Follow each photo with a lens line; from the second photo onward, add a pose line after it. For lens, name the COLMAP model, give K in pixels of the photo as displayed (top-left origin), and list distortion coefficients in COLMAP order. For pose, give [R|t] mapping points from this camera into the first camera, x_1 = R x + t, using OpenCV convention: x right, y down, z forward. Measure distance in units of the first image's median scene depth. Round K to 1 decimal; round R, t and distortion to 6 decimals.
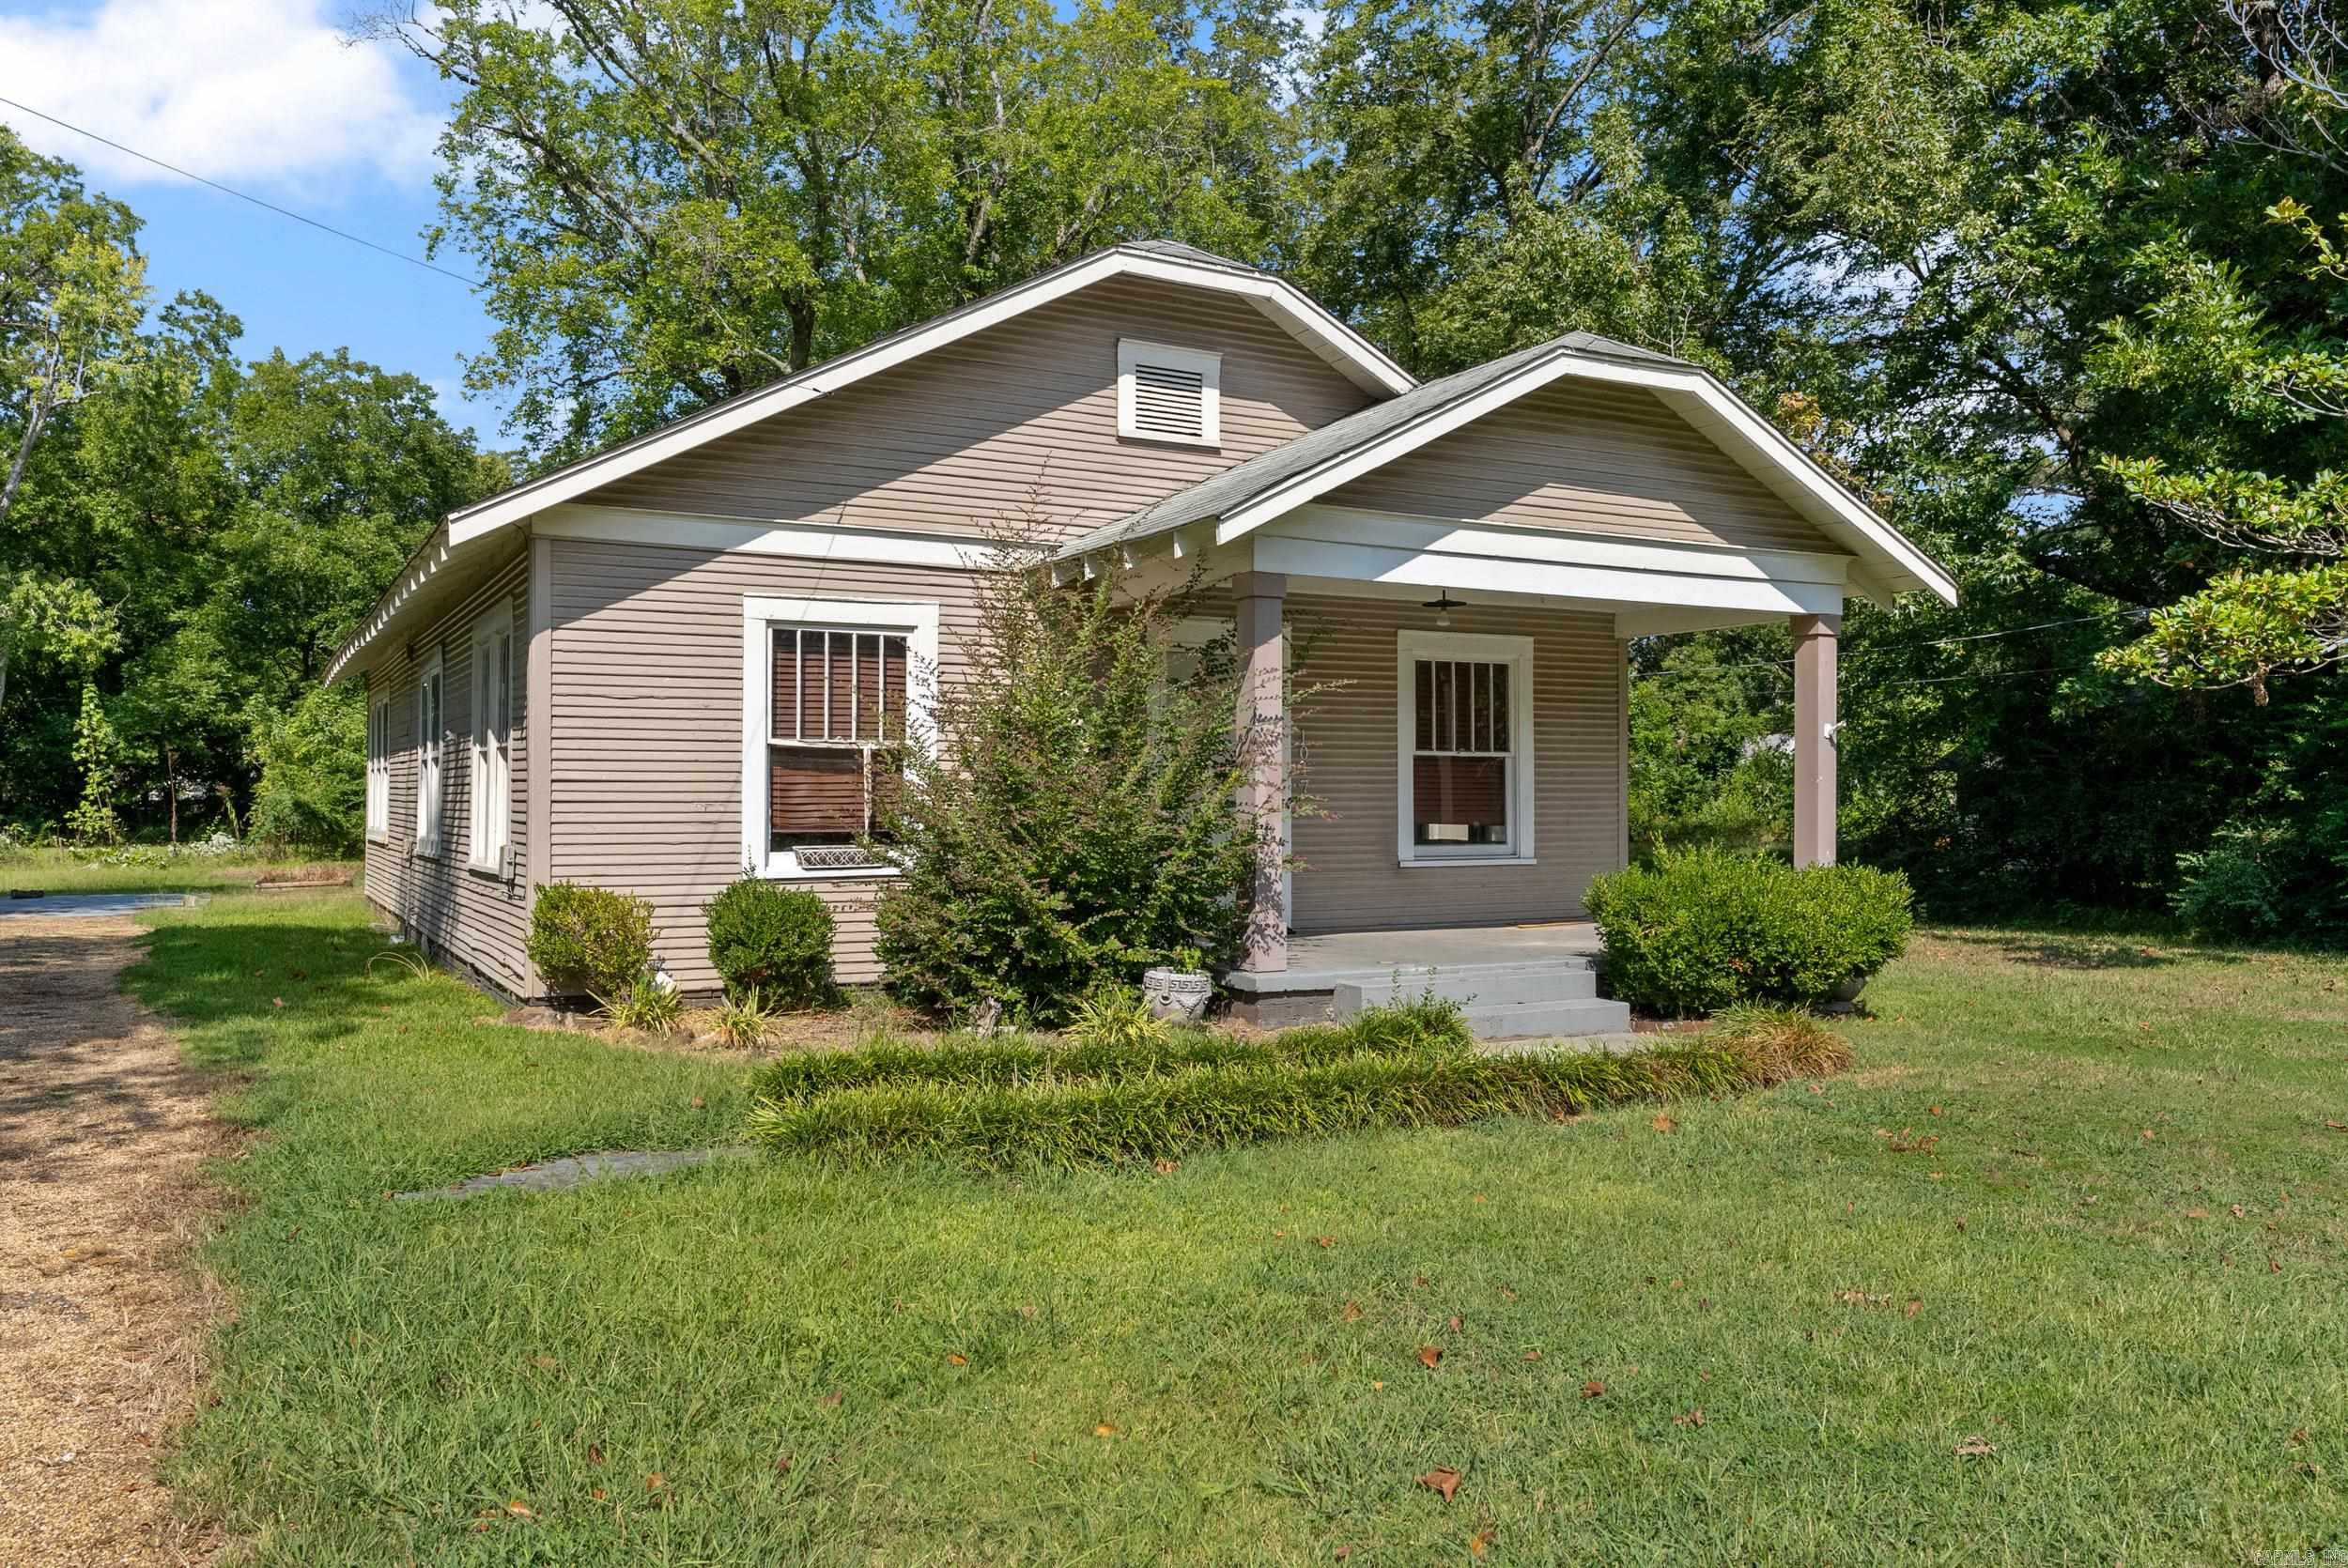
lens RADIAL K [[1706.7, 0, 1174.0], [0, 1706.7, 784.0], [0, 0, 1]] dist [-0.010047, -0.002453]
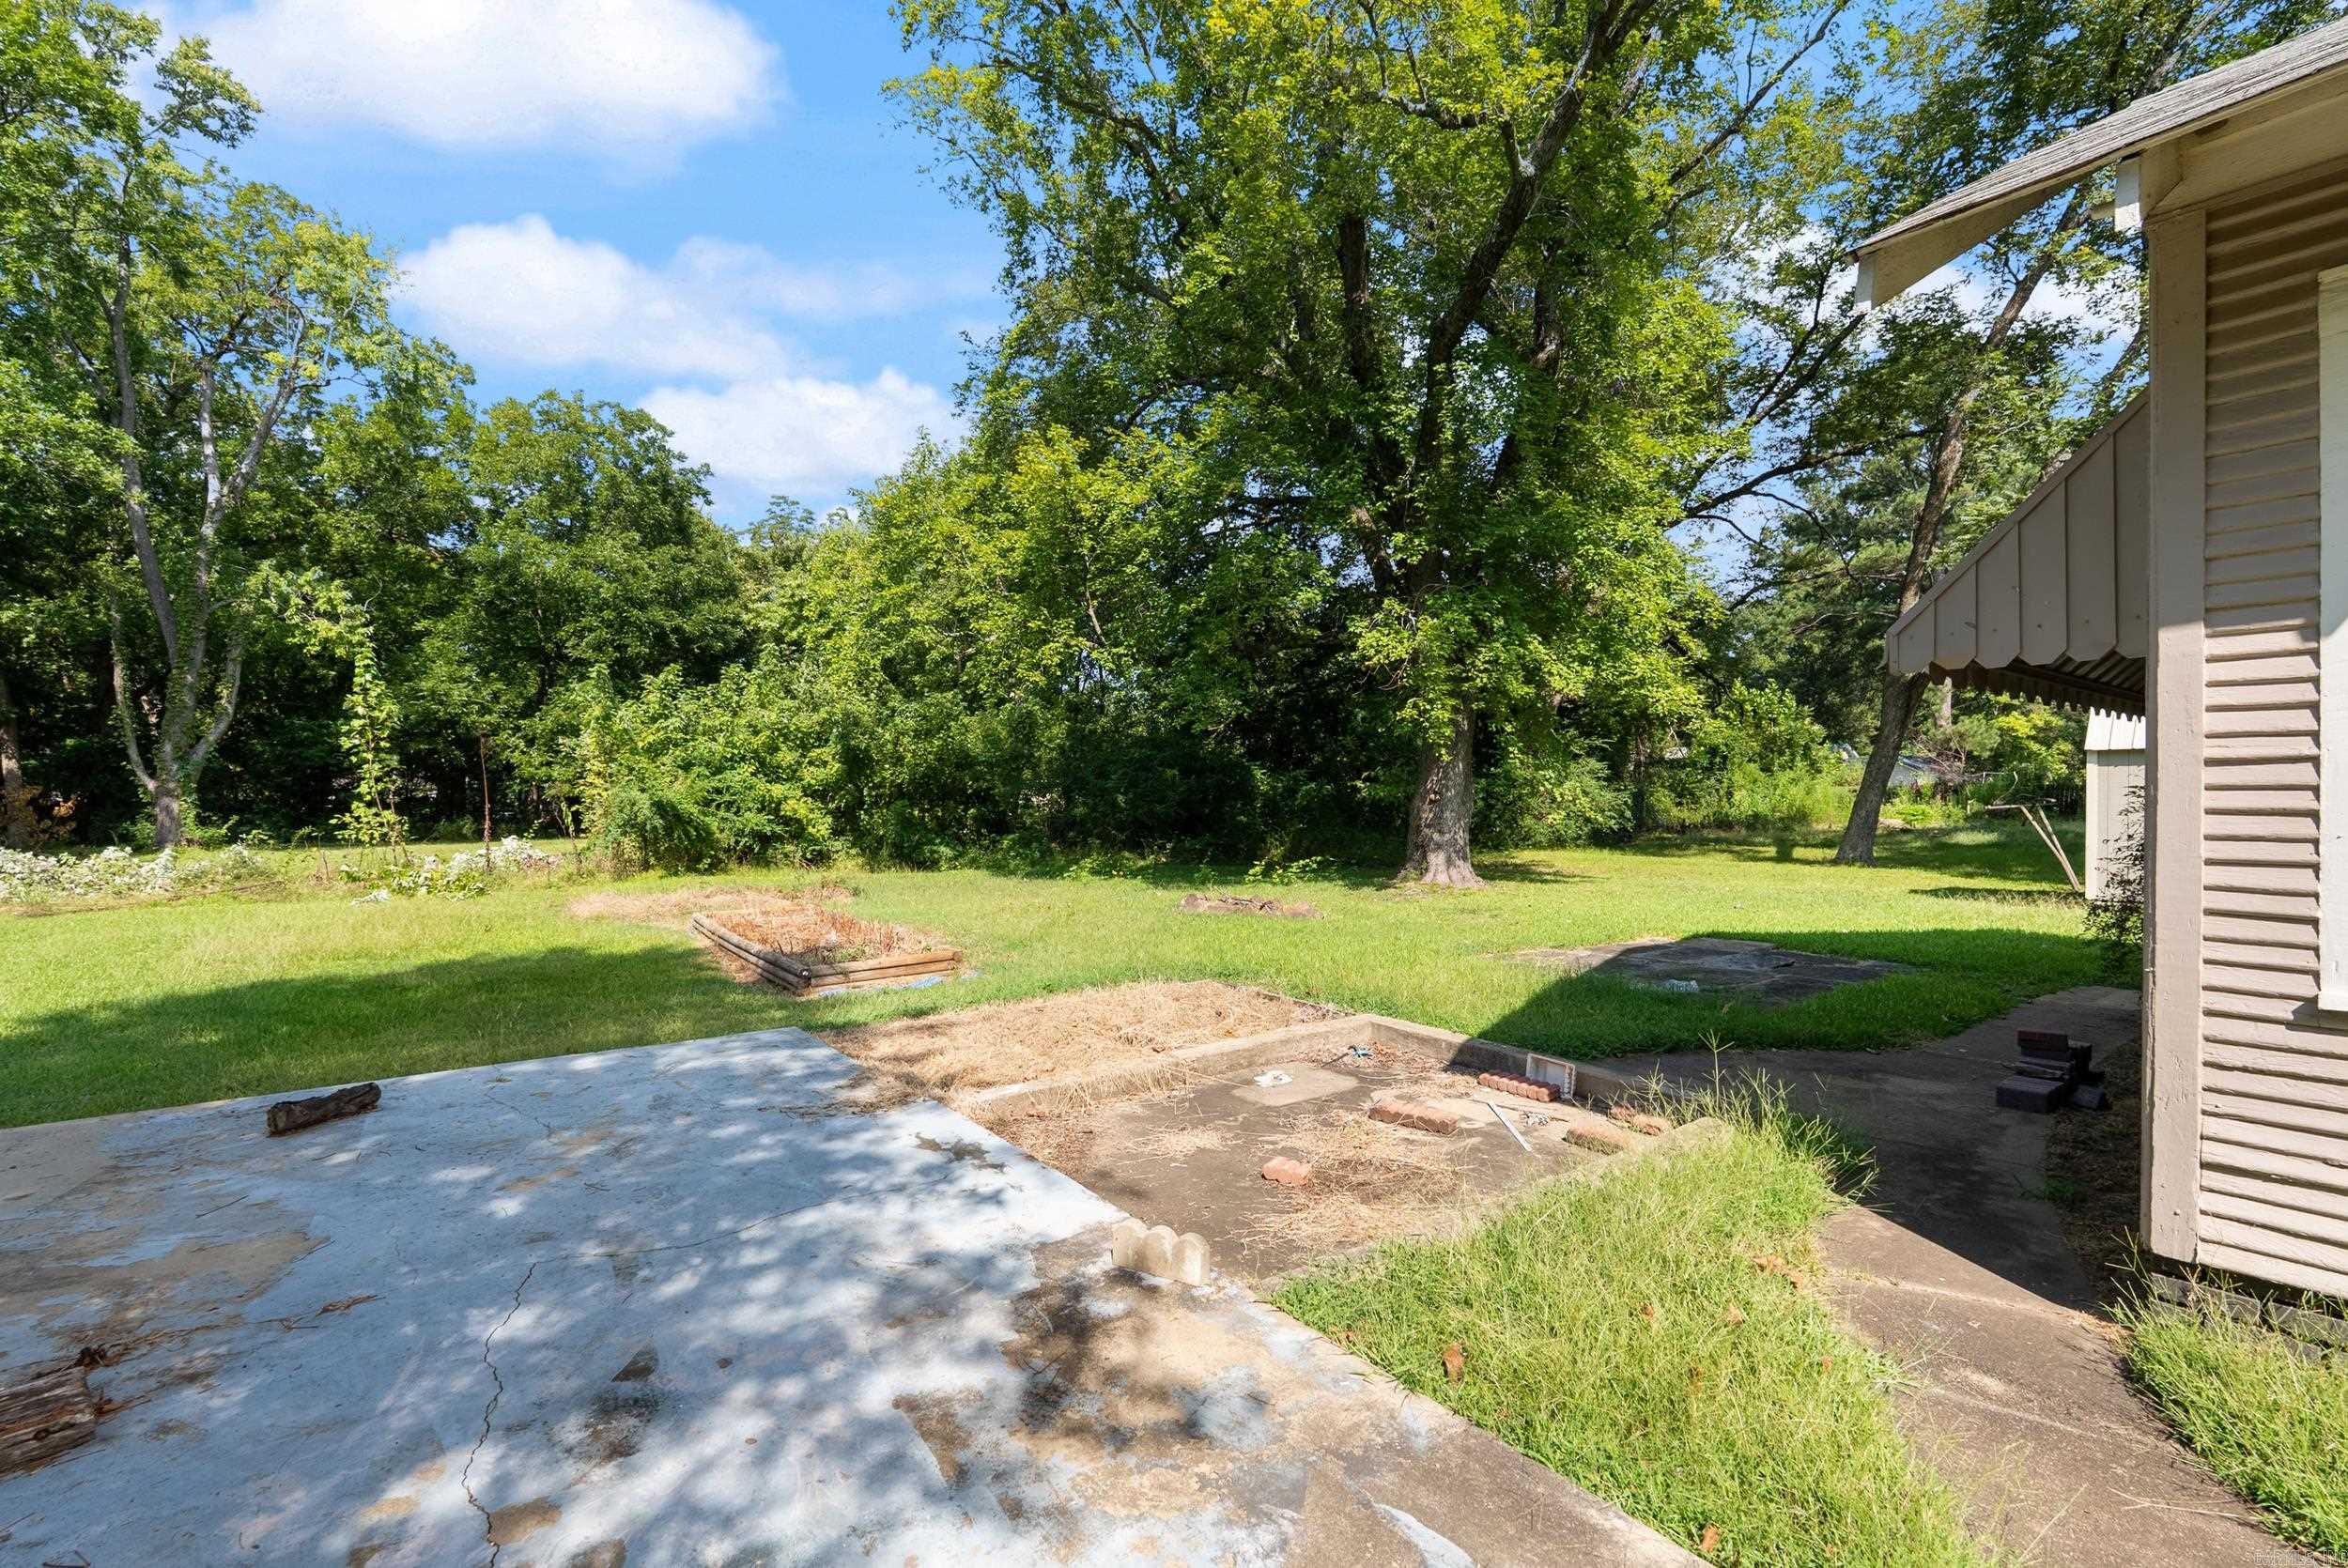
lens RADIAL K [[1045.6, 0, 1185.1], [0, 1045.6, 782.3], [0, 0, 1]] dist [-0.003627, 0.000137]
pose [[0.991049, -0.003326, 0.133457, -0.195340], [0.003703, 0.999990, -0.002575, 0.002254], [-0.133447, 0.003046, 0.991051, 0.282957]]
